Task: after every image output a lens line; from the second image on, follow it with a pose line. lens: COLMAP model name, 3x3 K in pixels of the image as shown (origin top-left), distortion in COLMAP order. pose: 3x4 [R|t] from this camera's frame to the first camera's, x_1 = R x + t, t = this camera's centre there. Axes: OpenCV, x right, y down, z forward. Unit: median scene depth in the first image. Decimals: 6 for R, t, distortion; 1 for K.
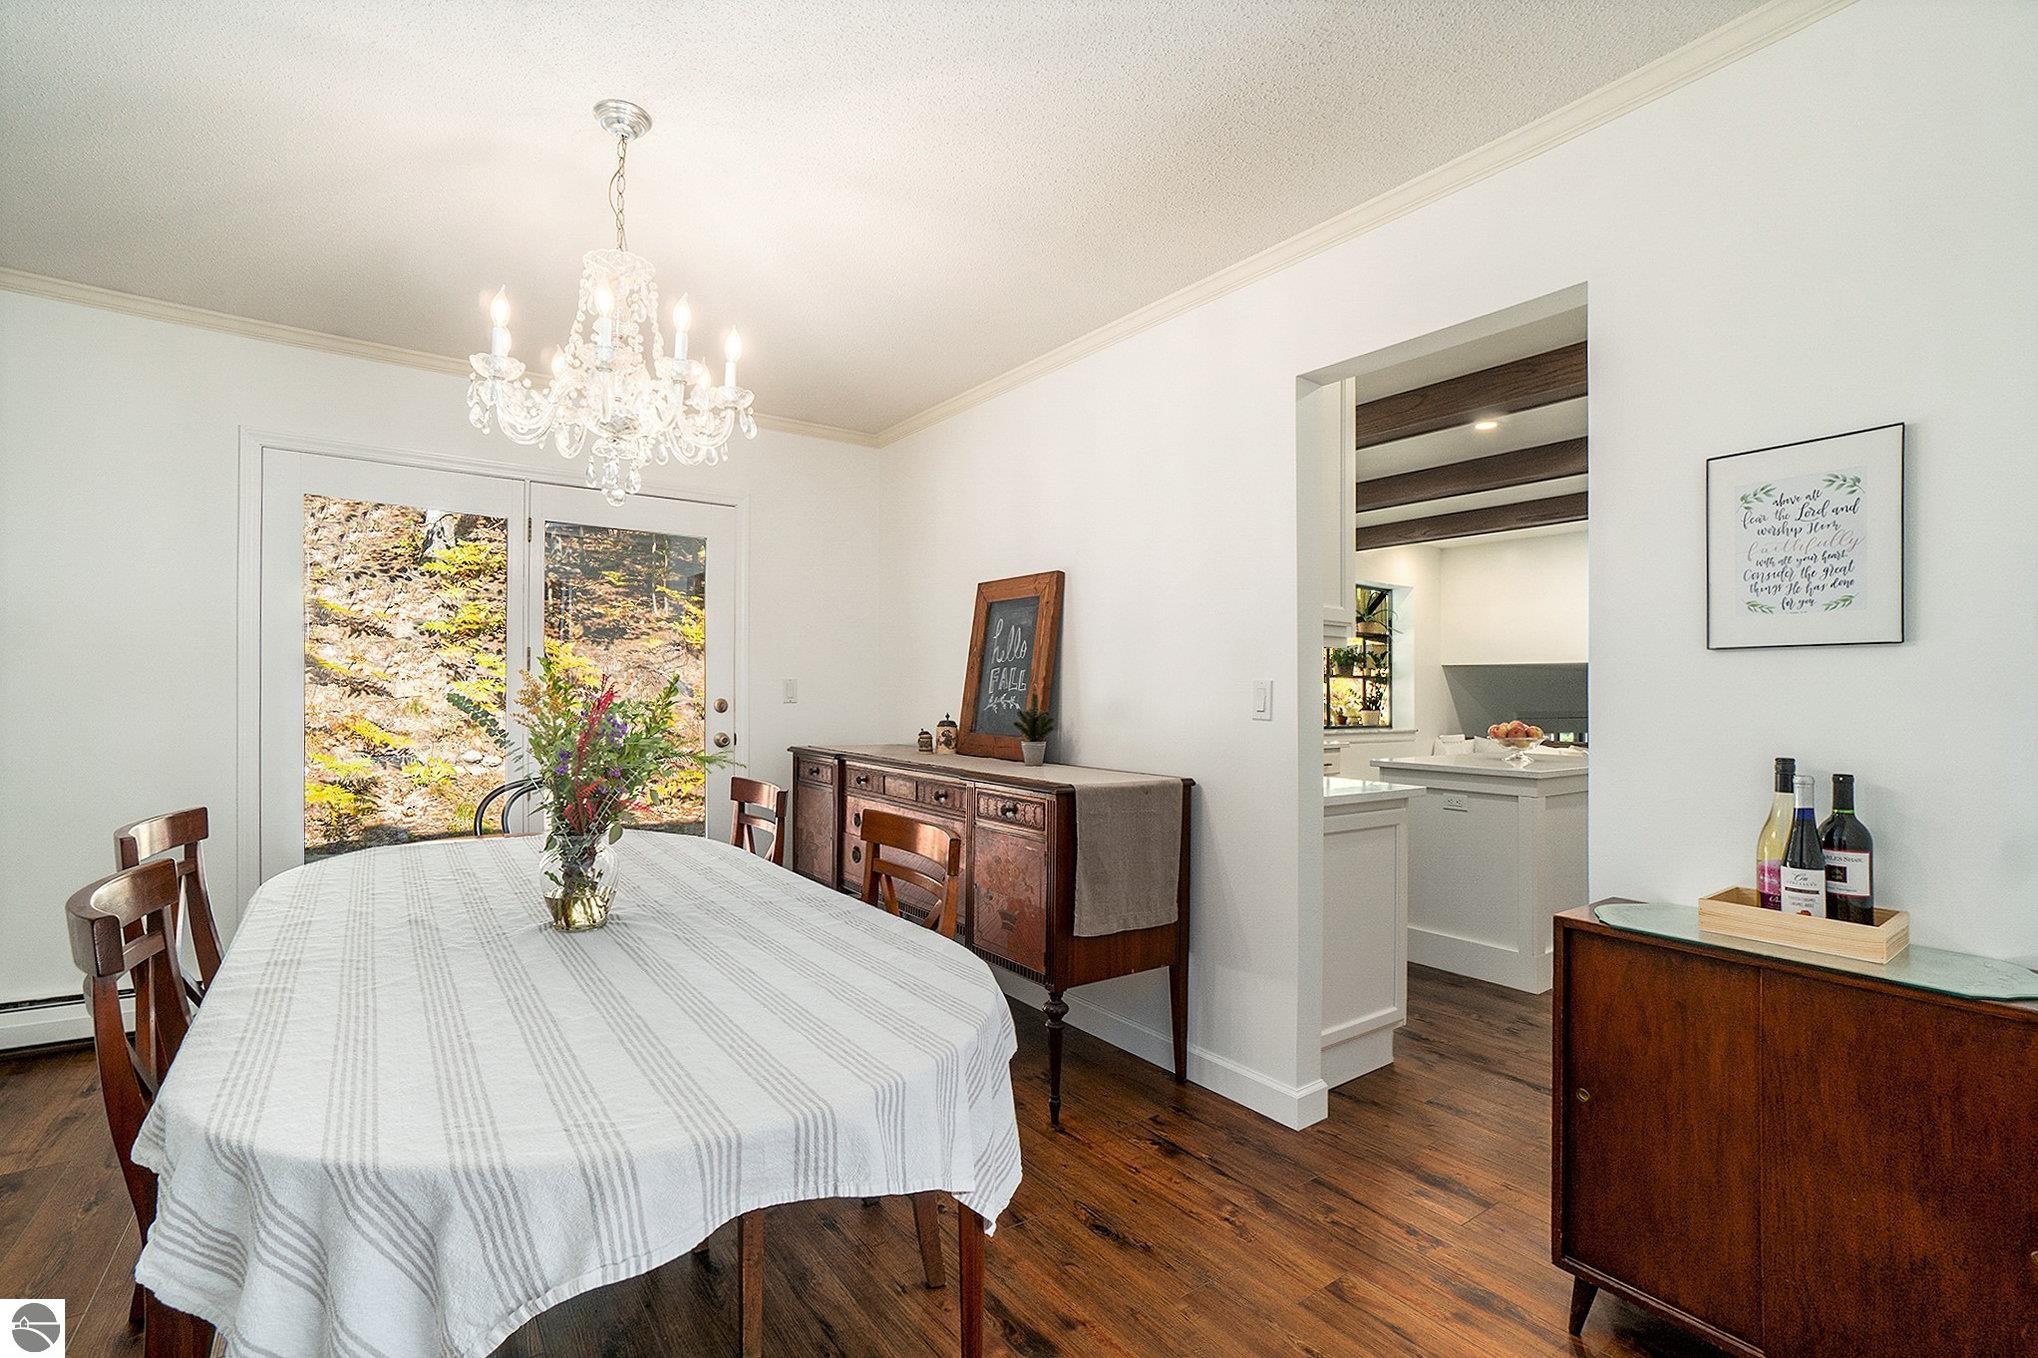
lens RADIAL K [[922.1, 0, 1017.8], [0, 922.1, 689.0], [0, 0, 1]] dist [-0.045862, 0.010999]
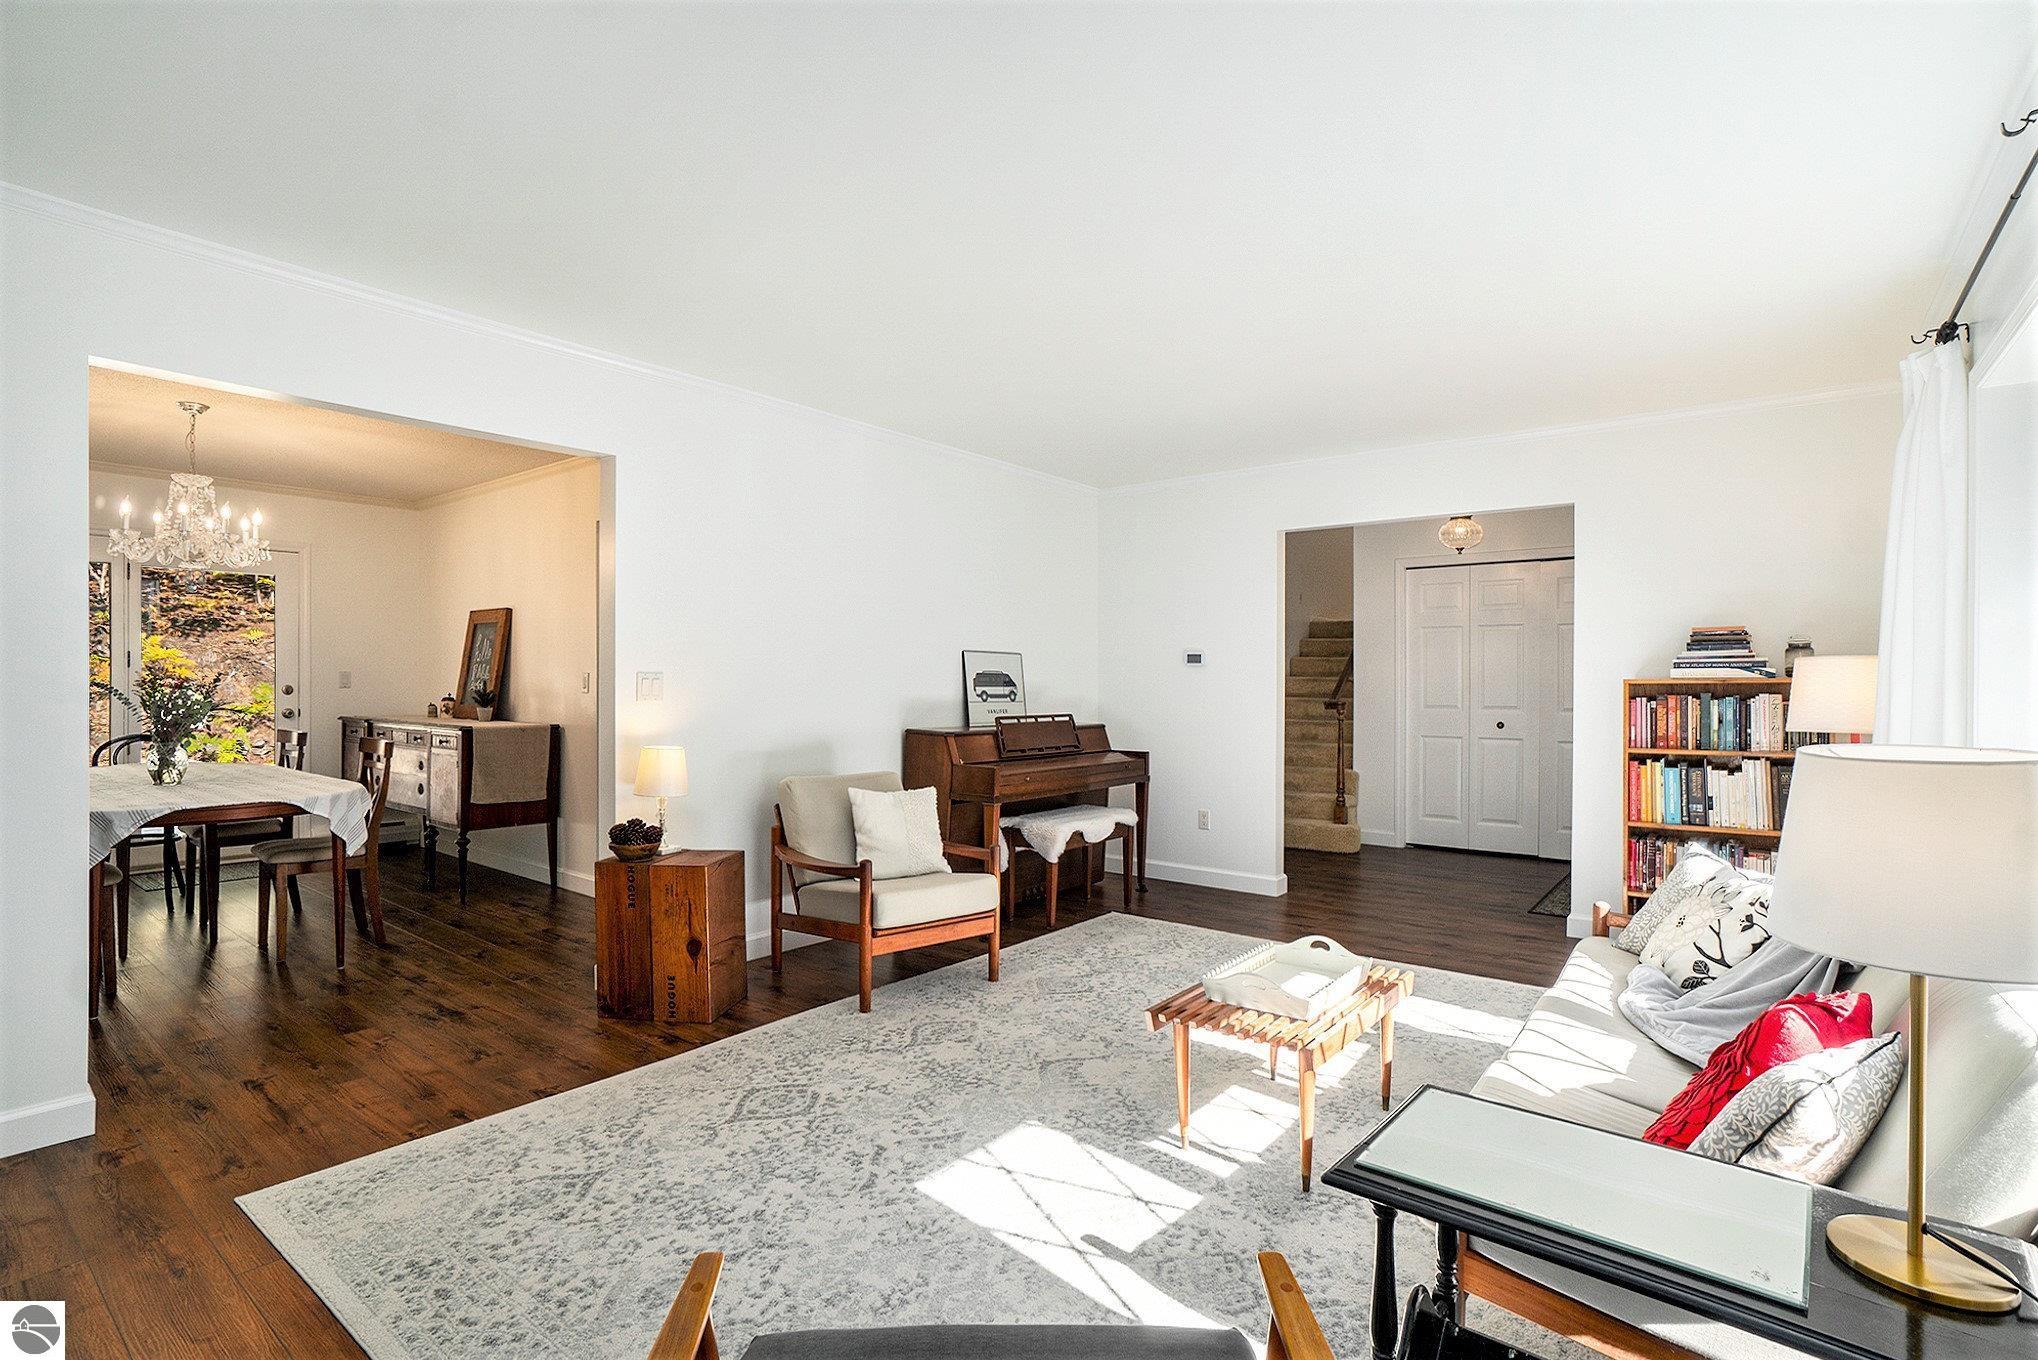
lens RADIAL K [[975.7, 0, 1017.2], [0, 975.7, 668.4], [0, 0, 1]] dist [-0.001007, 0.000135]
pose [[0.963068, 0.003241, 0.269238, 0.424661], [0.000743, 0.999892, -0.014694, 0.010566], [-0.269256, 0.014351, 0.962962, -0.899092]]
